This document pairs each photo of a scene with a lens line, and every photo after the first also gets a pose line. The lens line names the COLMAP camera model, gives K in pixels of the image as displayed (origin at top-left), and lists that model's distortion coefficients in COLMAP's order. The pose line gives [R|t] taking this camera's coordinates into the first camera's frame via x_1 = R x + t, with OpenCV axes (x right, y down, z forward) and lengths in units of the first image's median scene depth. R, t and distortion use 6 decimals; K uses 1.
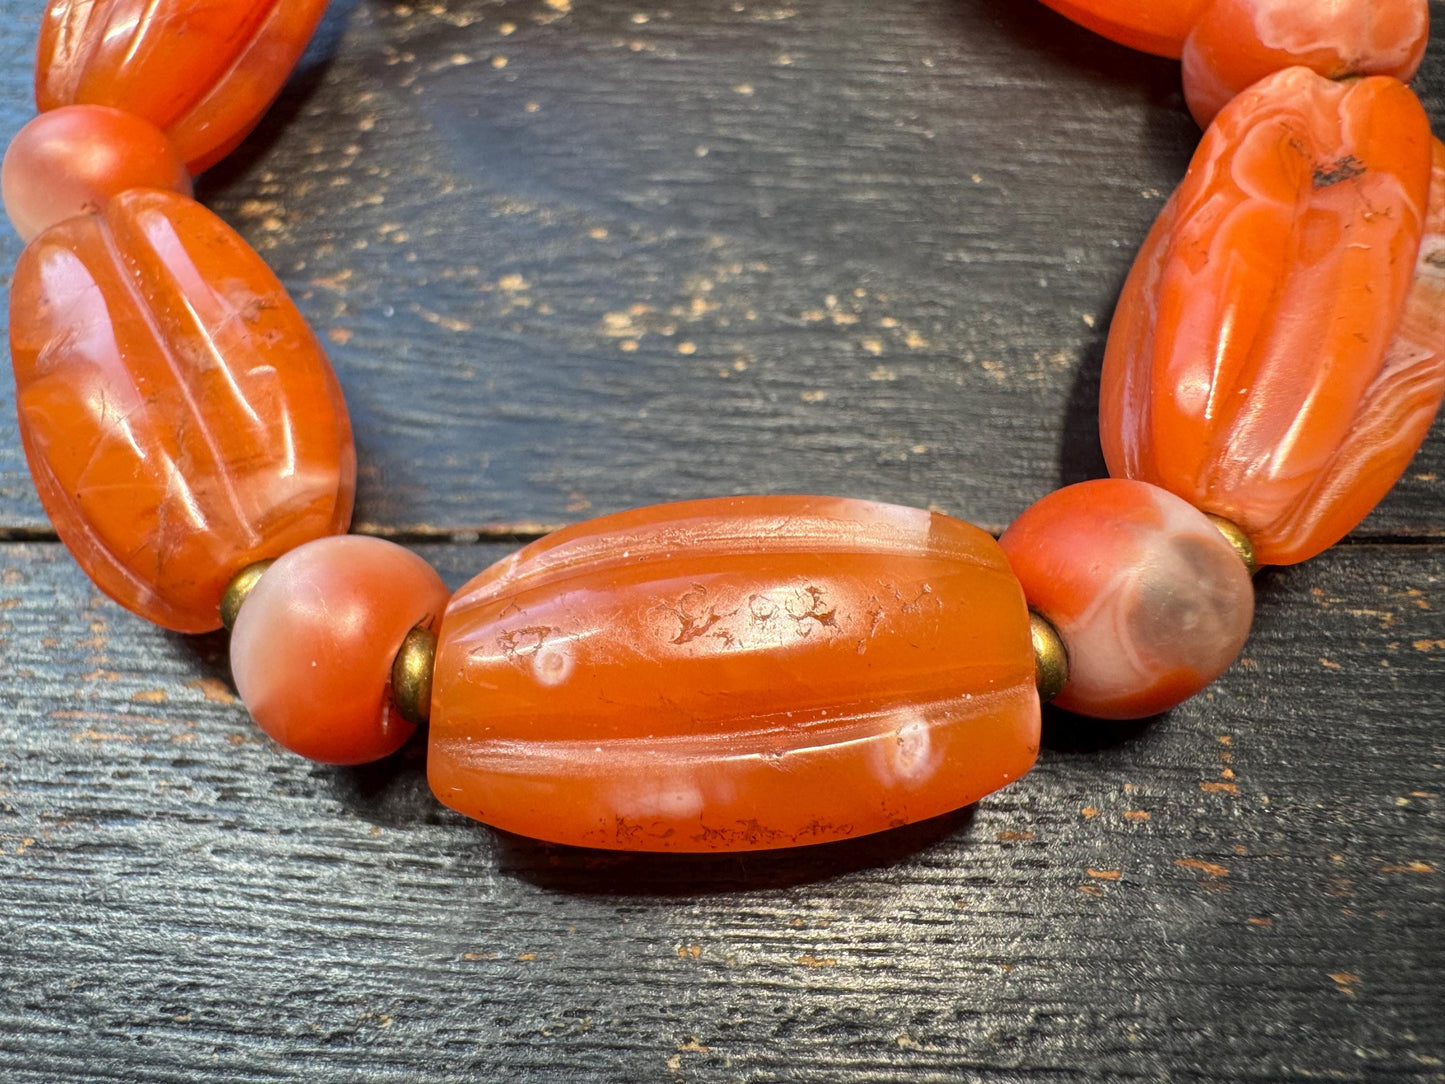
lens RADIAL K [[1401.8, 0, 638.9], [0, 1401.8, 555.1], [0, 0, 1]] dist [-0.014688, 0.000000]
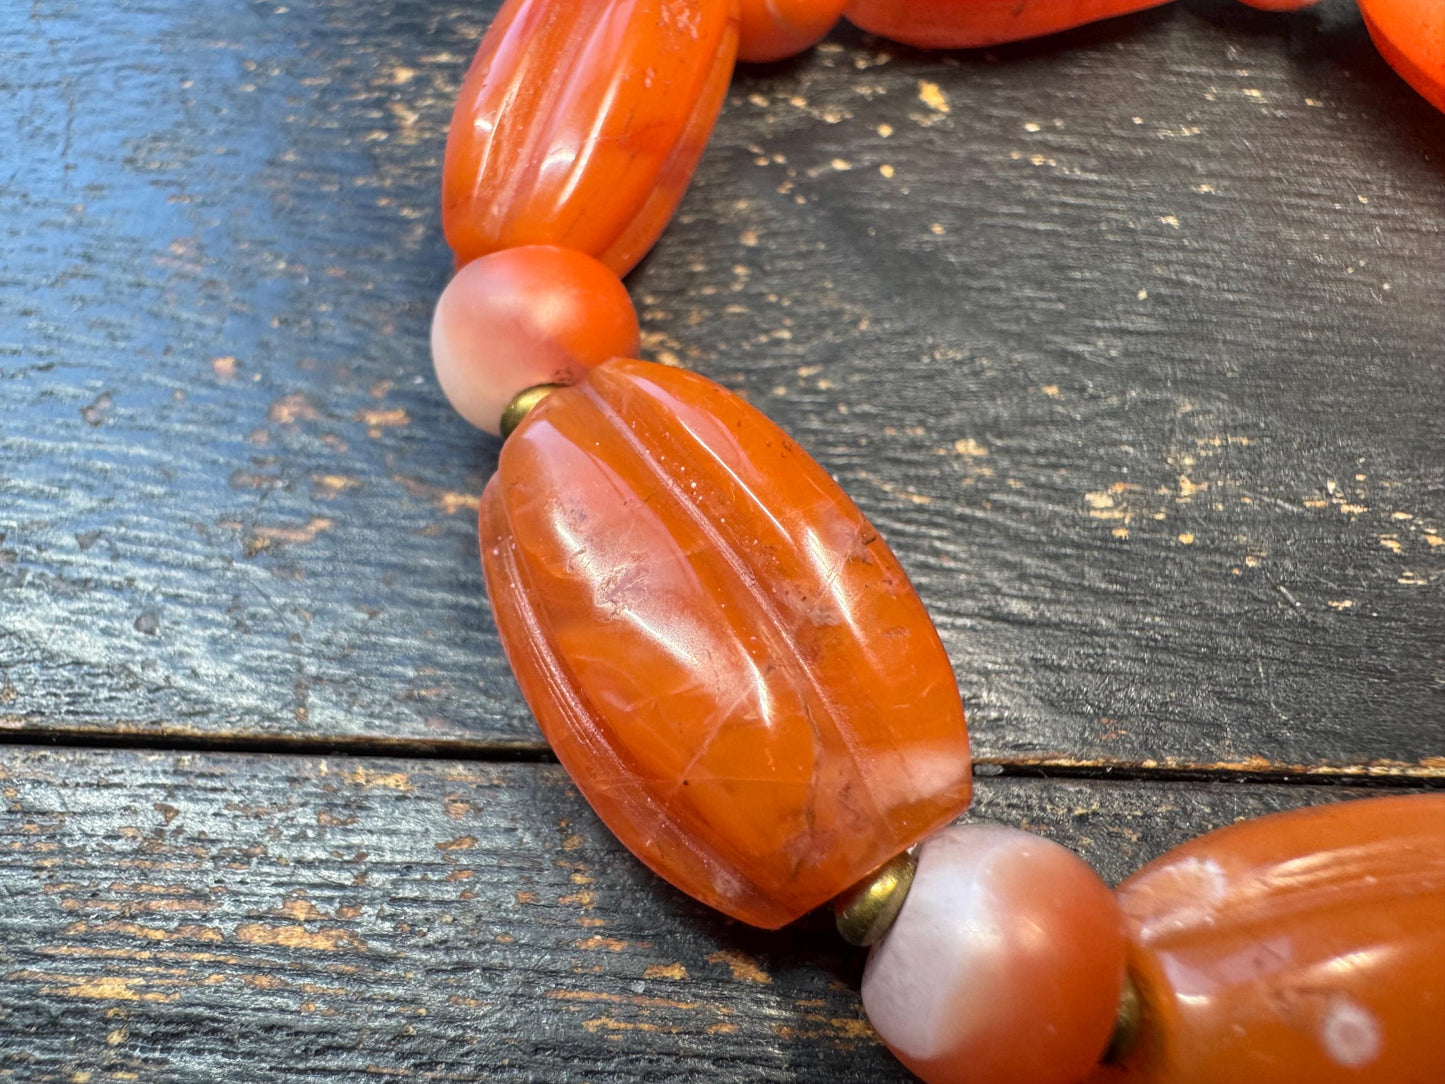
lens RADIAL K [[1401.8, 0, 674.4], [0, 1401.8, 559.8], [0, 0, 1]] dist [-0.014688, 0.000000]
pose [[0.996665, 0.023899, 0.078020, -0.323851], [-0.025658, 0.999437, 0.021623, -0.130457], [-0.077459, -0.023553, 0.996717, 0.123682]]
